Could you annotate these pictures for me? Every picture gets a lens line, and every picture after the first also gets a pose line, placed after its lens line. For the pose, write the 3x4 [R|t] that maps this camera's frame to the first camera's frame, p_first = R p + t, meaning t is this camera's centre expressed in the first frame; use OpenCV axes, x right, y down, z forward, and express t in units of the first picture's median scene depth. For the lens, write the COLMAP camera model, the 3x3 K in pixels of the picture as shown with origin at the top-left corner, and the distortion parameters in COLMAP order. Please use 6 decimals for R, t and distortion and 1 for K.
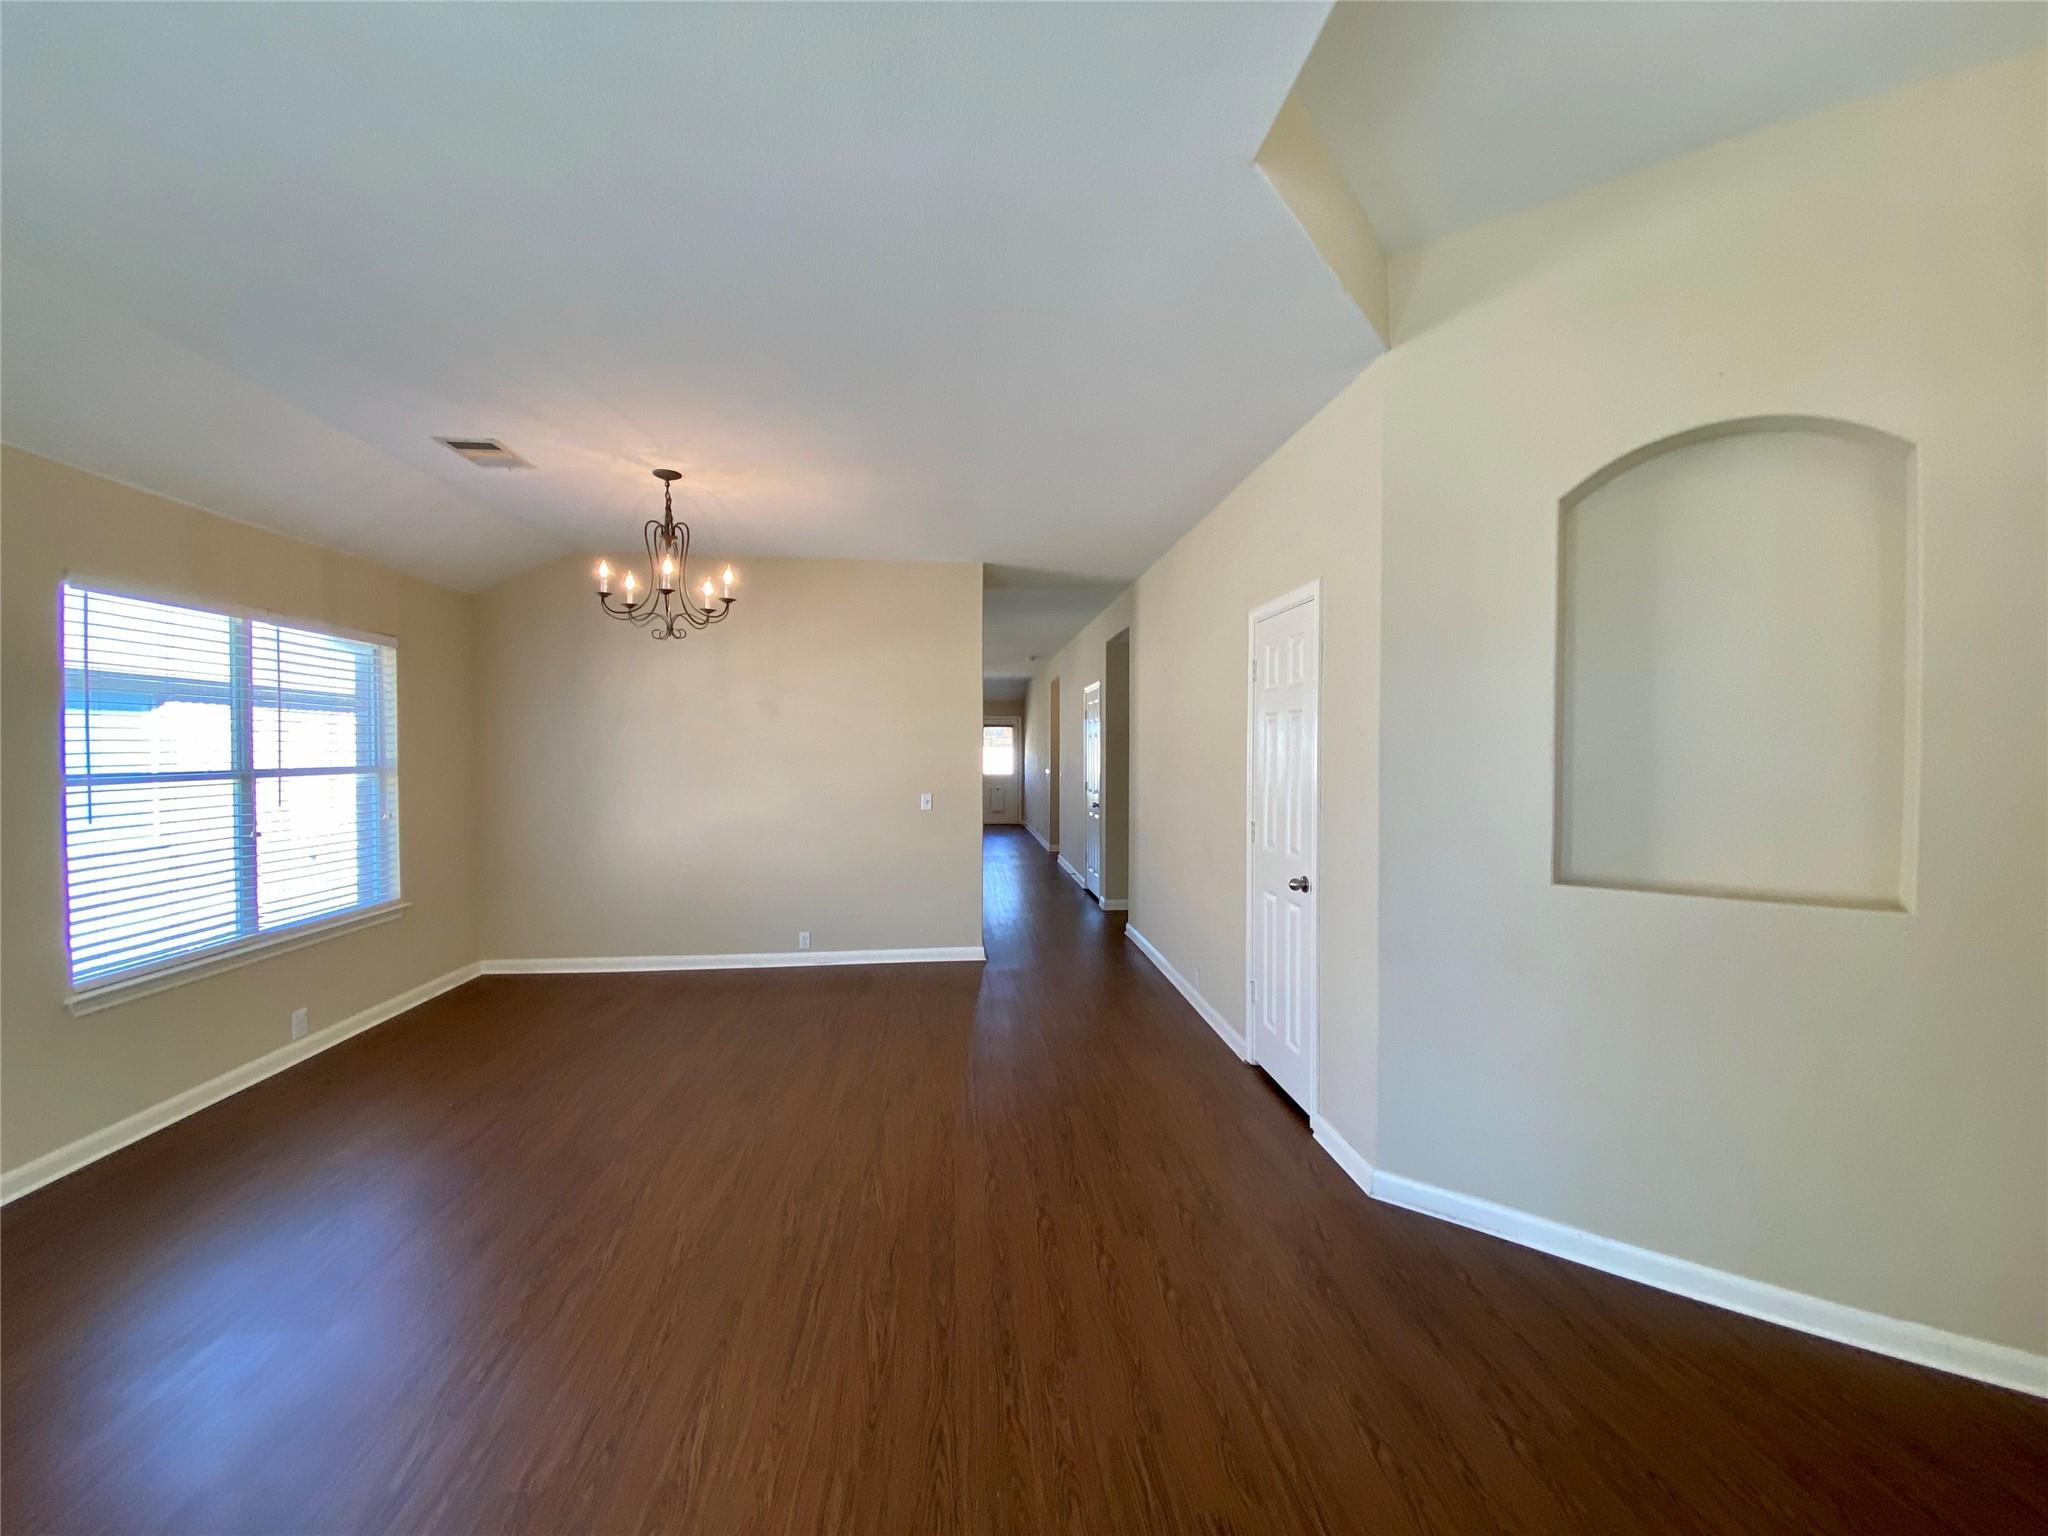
lens RADIAL K [[832.0, 0, 1024.9], [0, 832.0, 766.4], [0, 0, 1]] dist [0.034430, -0.027671]
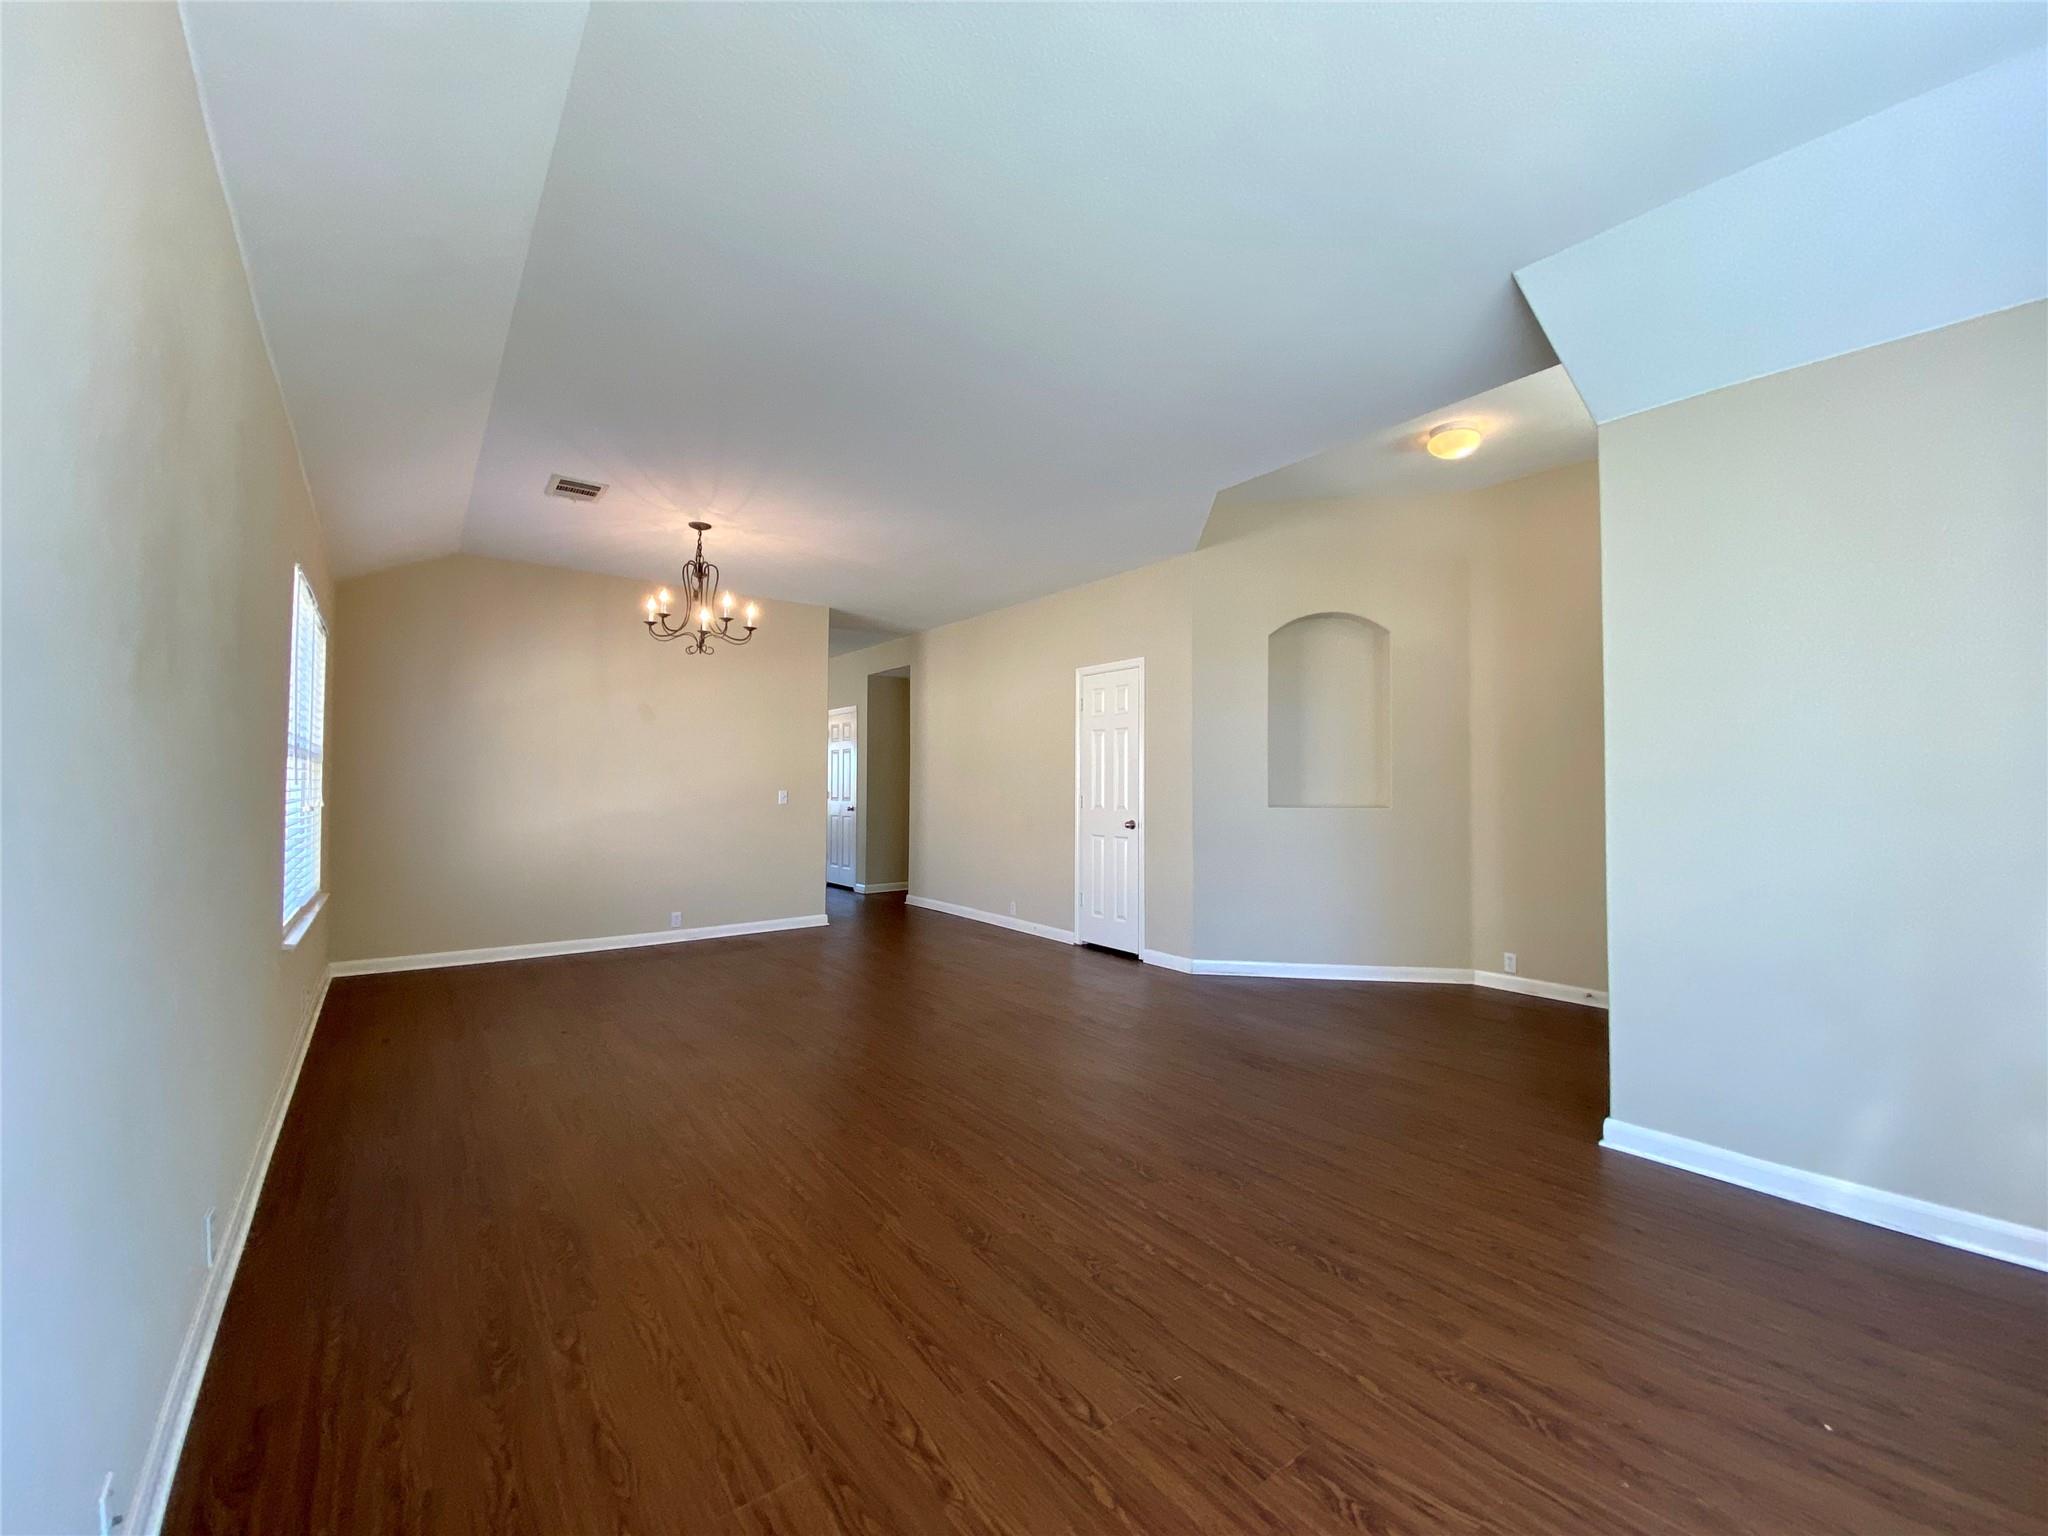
lens RADIAL K [[832.0, 0, 1024.9], [0, 832.0, 766.4], [0, 0, 1]] dist [0.034430, -0.027671]
pose [[0.853200, 0.016567, 0.521321, -0.666364], [0.006617, 0.999071, -0.042579, 0.076067], [-0.521542, 0.039778, 0.852298, -0.333300]]
